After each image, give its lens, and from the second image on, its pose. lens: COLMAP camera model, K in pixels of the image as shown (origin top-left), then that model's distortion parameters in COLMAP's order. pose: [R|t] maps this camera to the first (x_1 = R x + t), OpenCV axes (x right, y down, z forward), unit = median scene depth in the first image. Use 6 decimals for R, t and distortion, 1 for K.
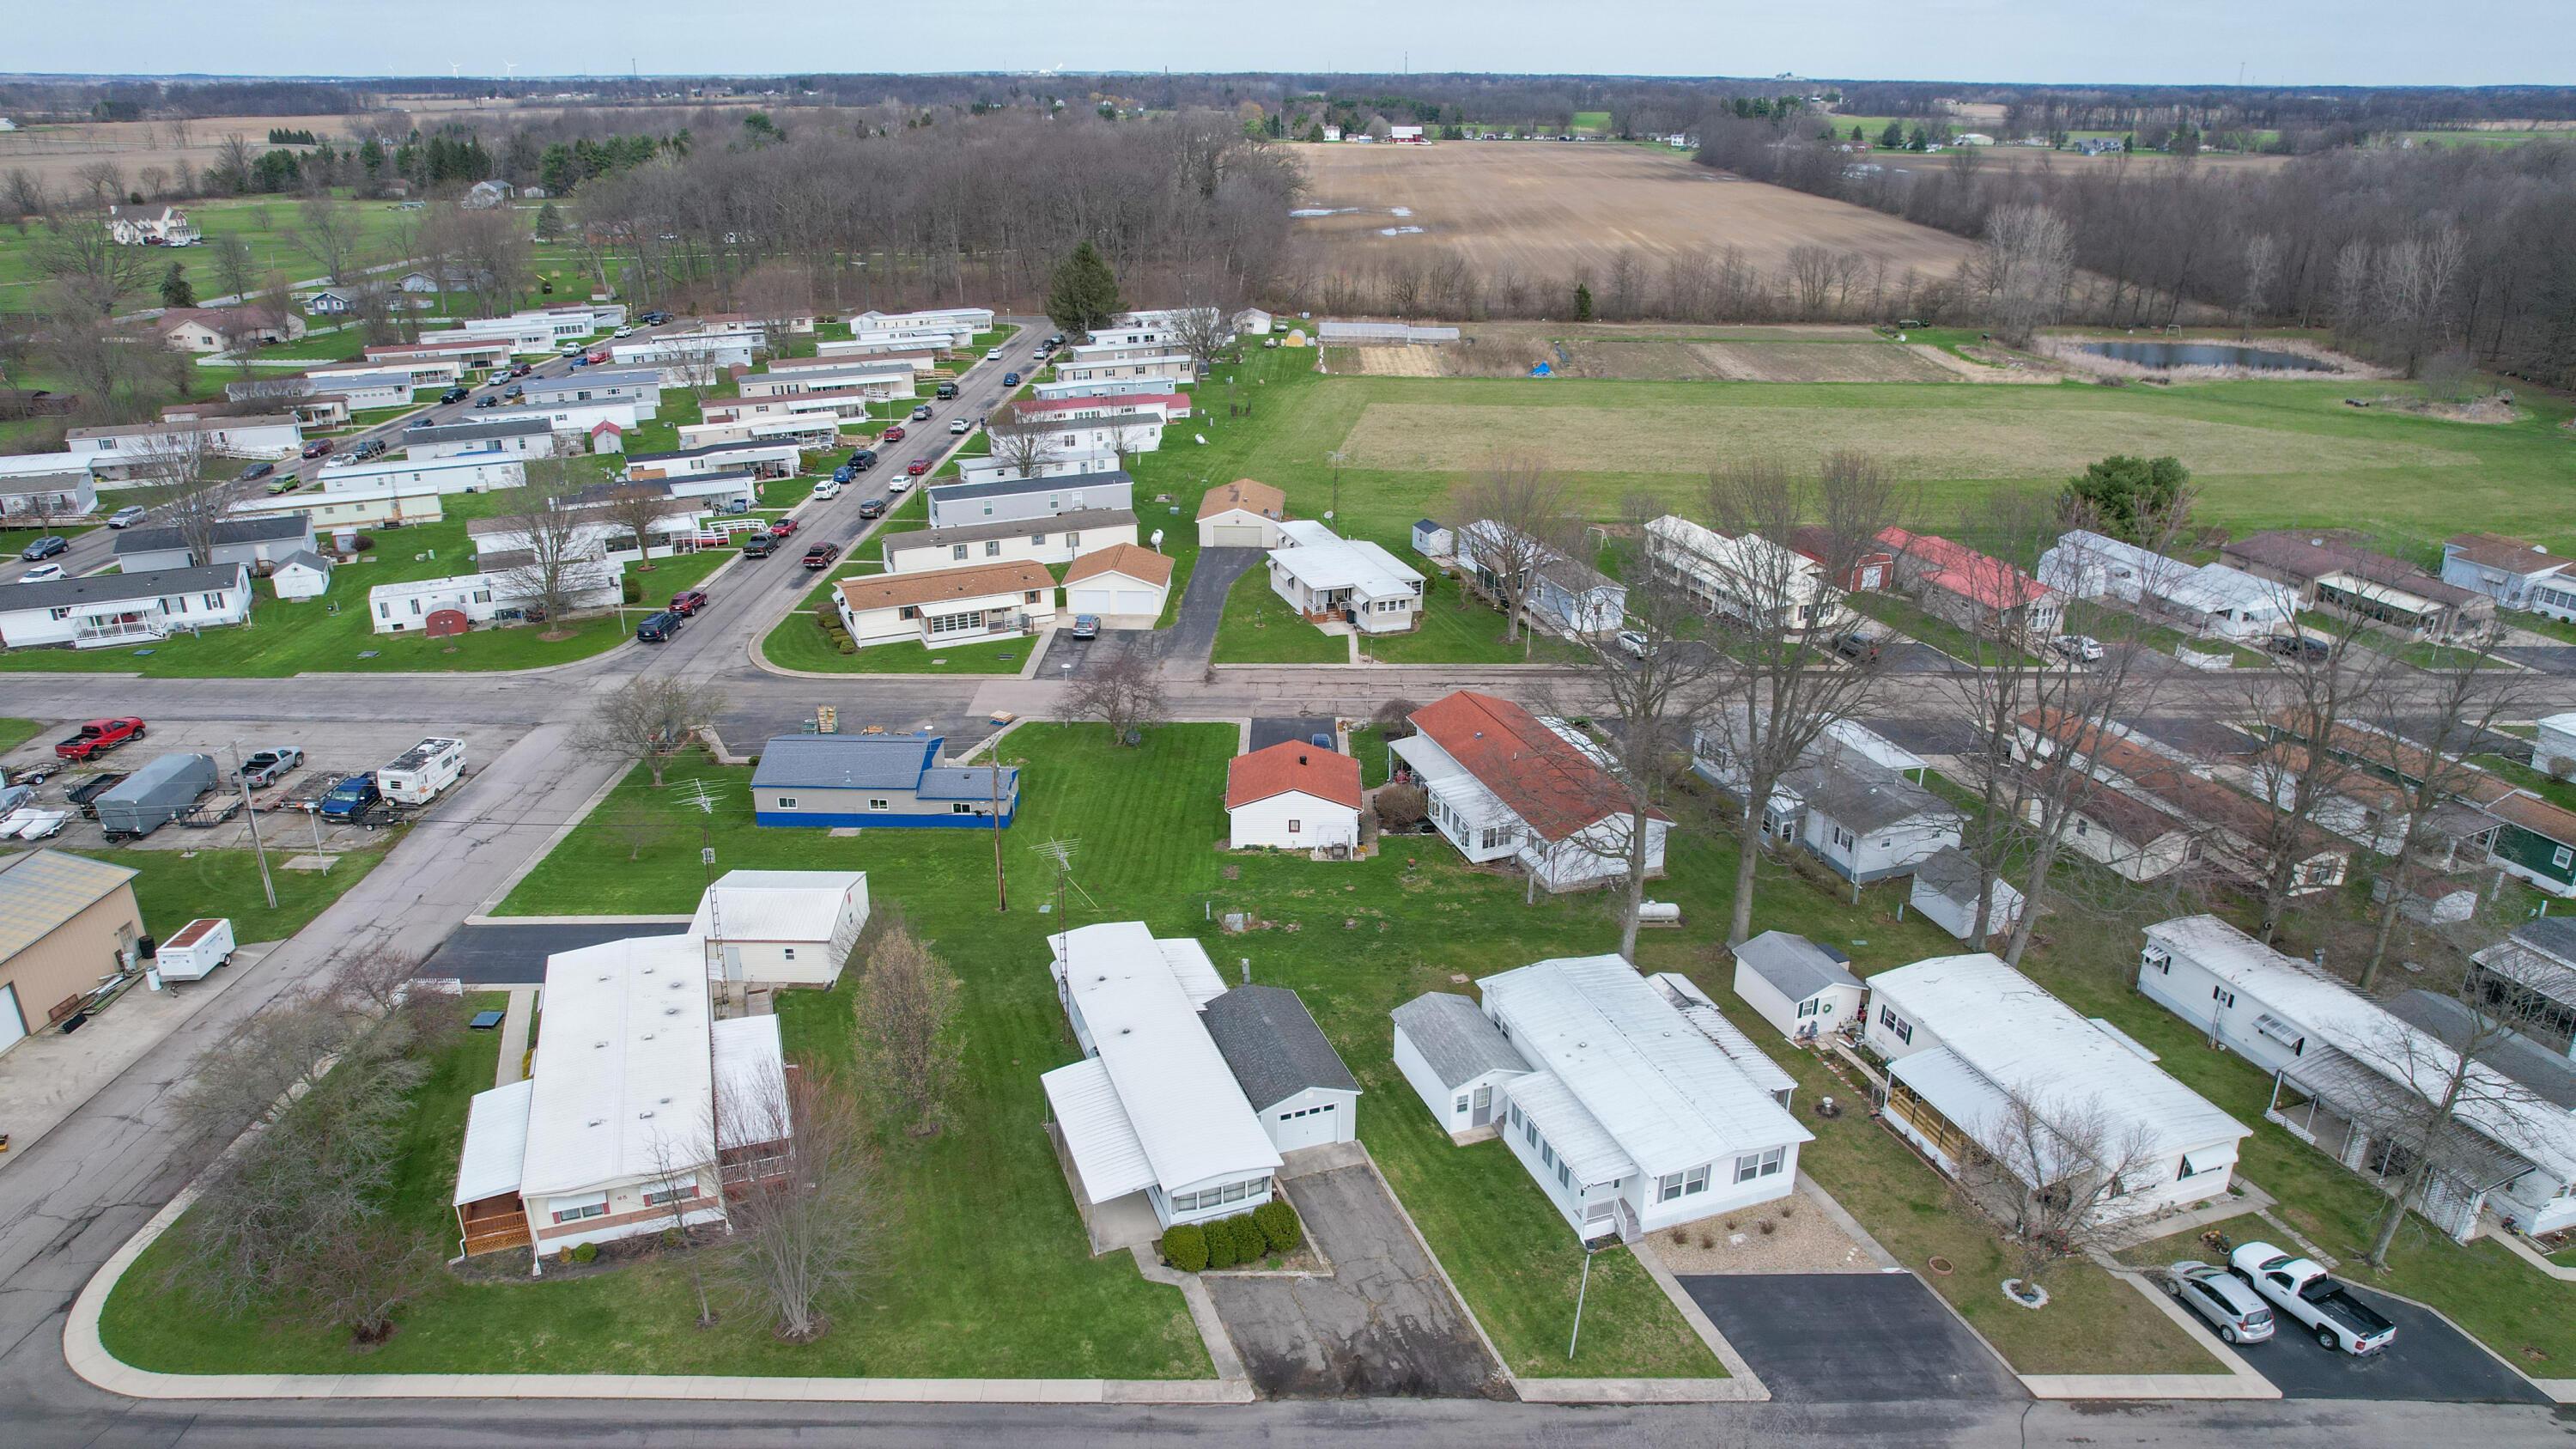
lens RADIAL K [[1639.8, 0, 1287.7], [0, 1639.8, 721.0], [0, 0, 1]] dist [-0.062368, 0.047514]
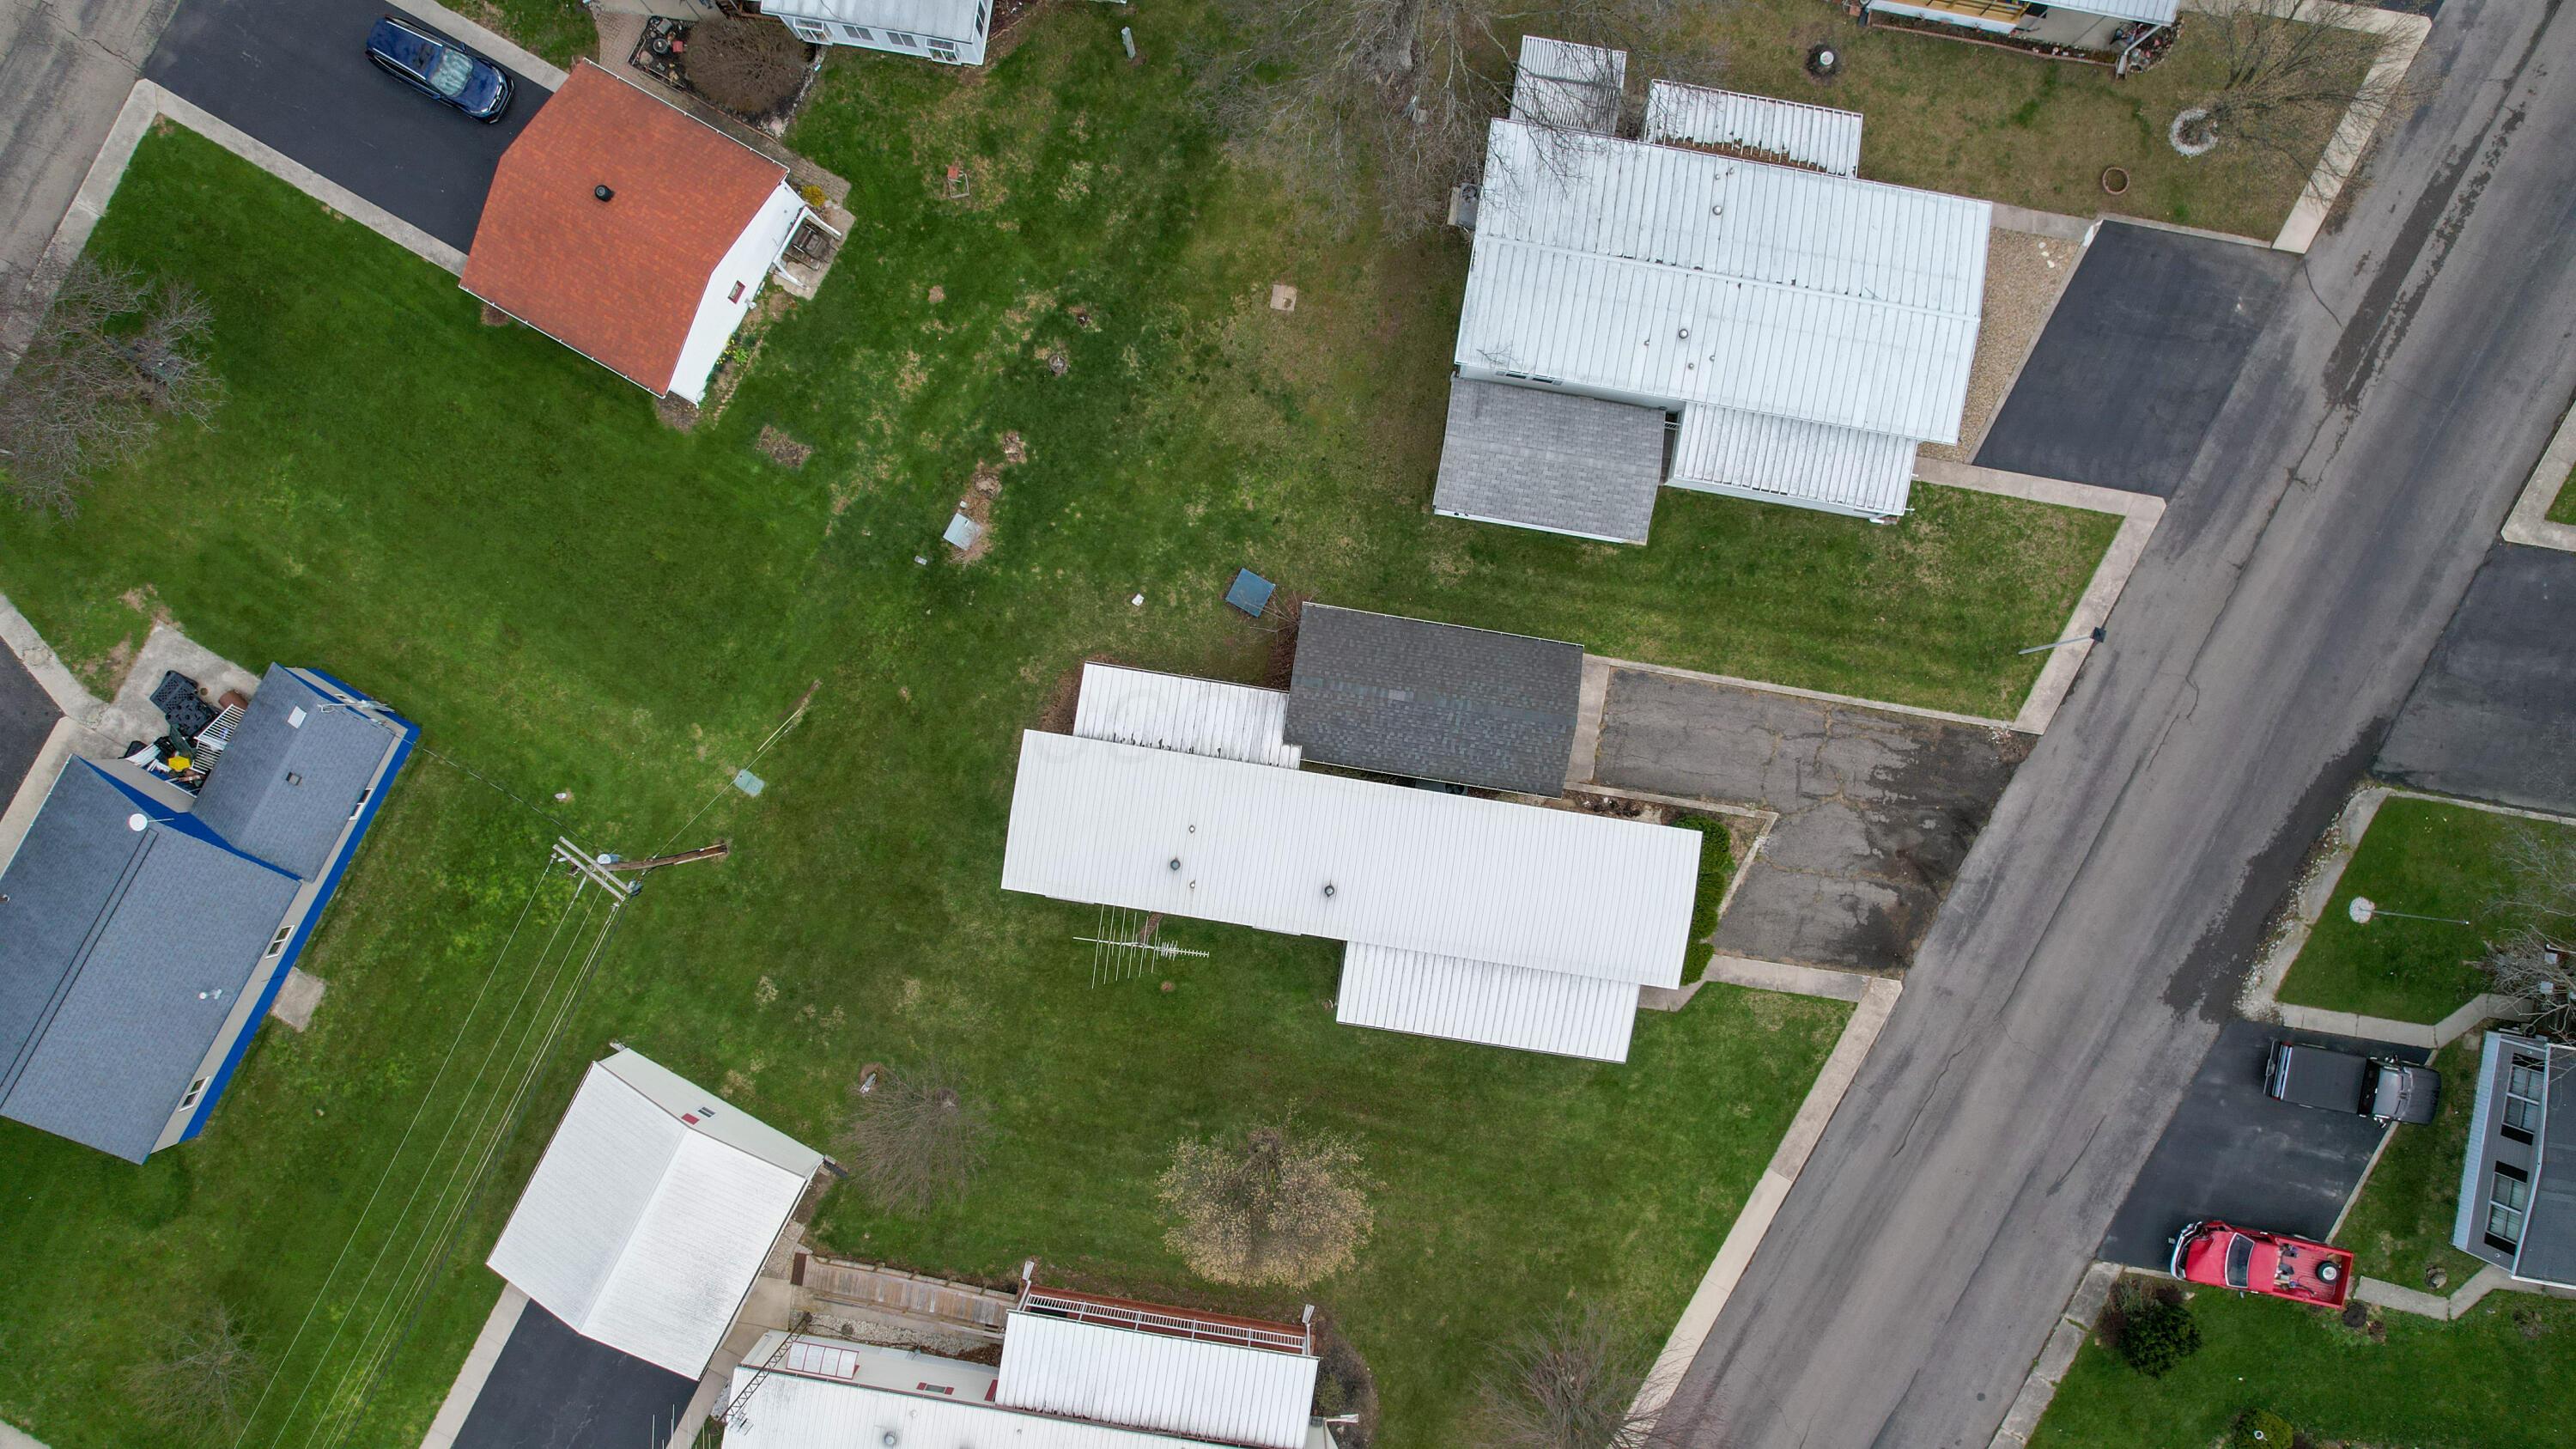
lens RADIAL K [[1639.8, 0, 1271.7], [0, 1639.8, 726.7], [0, 0, 1]] dist [-0.062368, 0.047514]
pose [[0.477876, -0.878386, -0.008550, -0.047152], [0.328305, 0.169566, 0.929227, -0.501365], [-0.814770, -0.446863, 0.369410, 0.849406]]
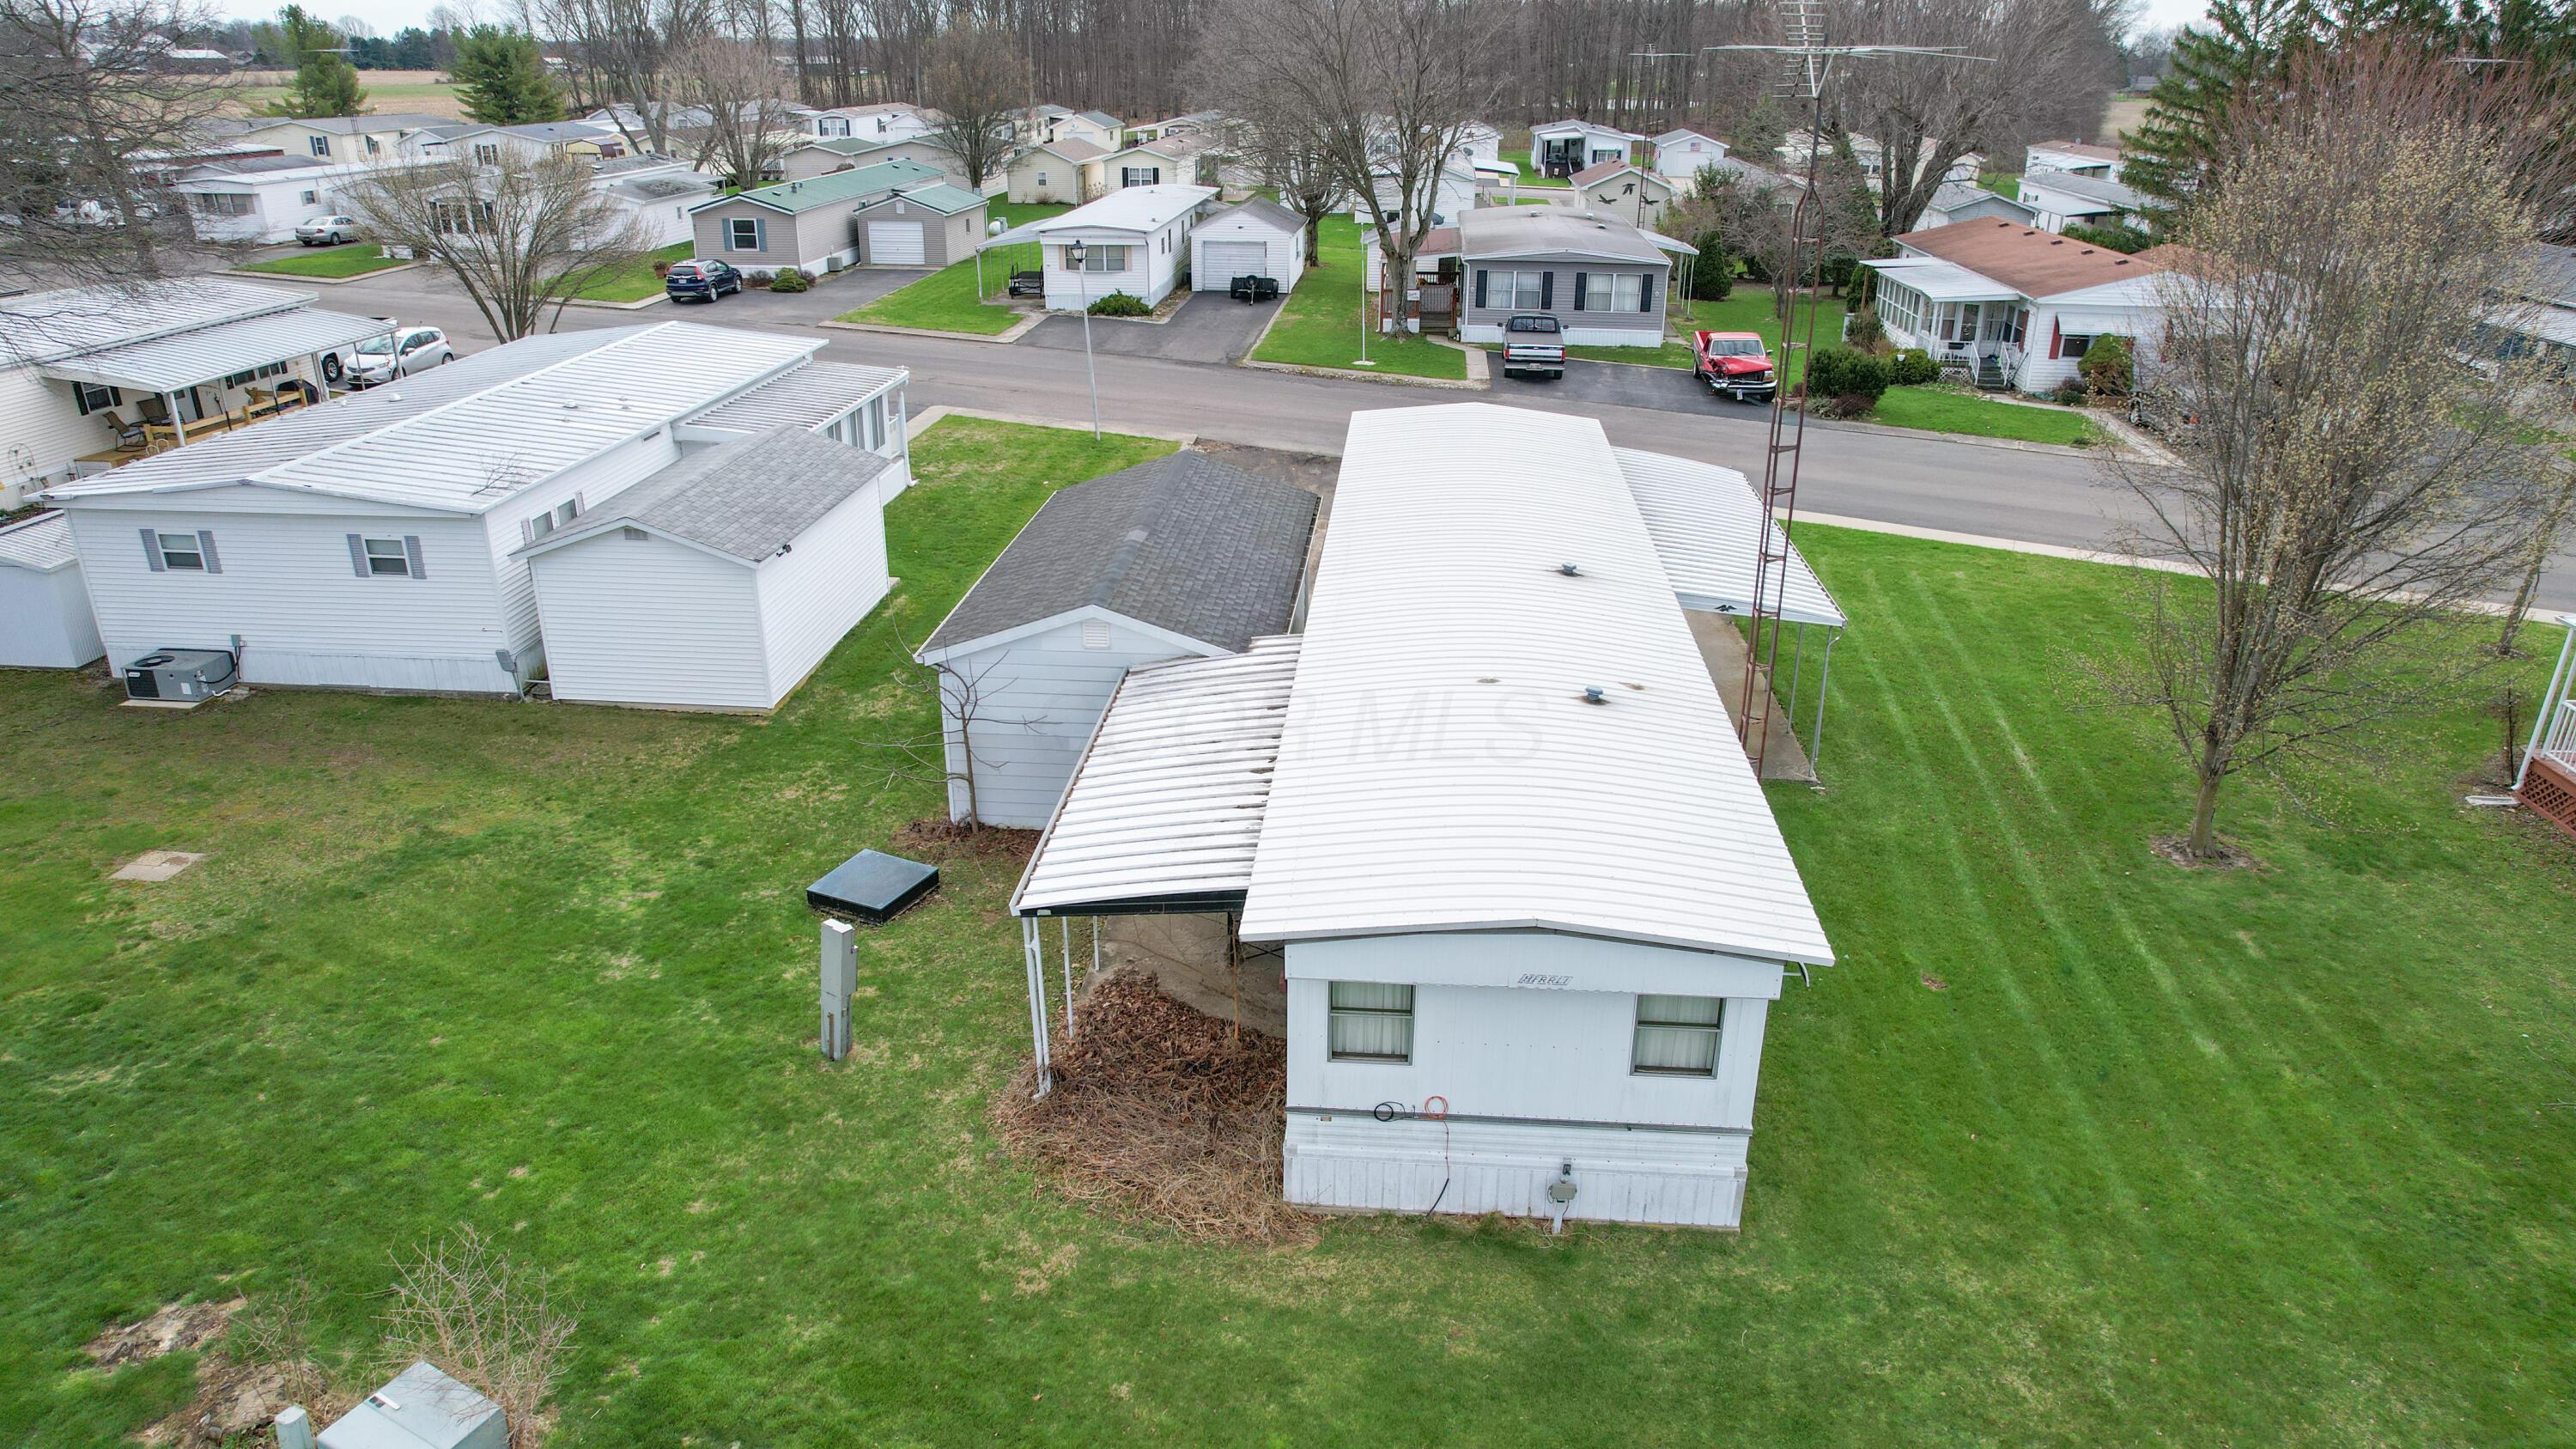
lens RADIAL K [[1639.8, 0, 1300.1], [0, 1639.8, 724.3], [0, 0, 1]] dist [-0.062368, 0.047514]
pose [[-0.912245, -0.163267, 0.375704, -0.186655], [0.146323, 0.726772, 0.671113, -0.005190], [-0.382622, 0.667193, -0.639104, 1.321215]]
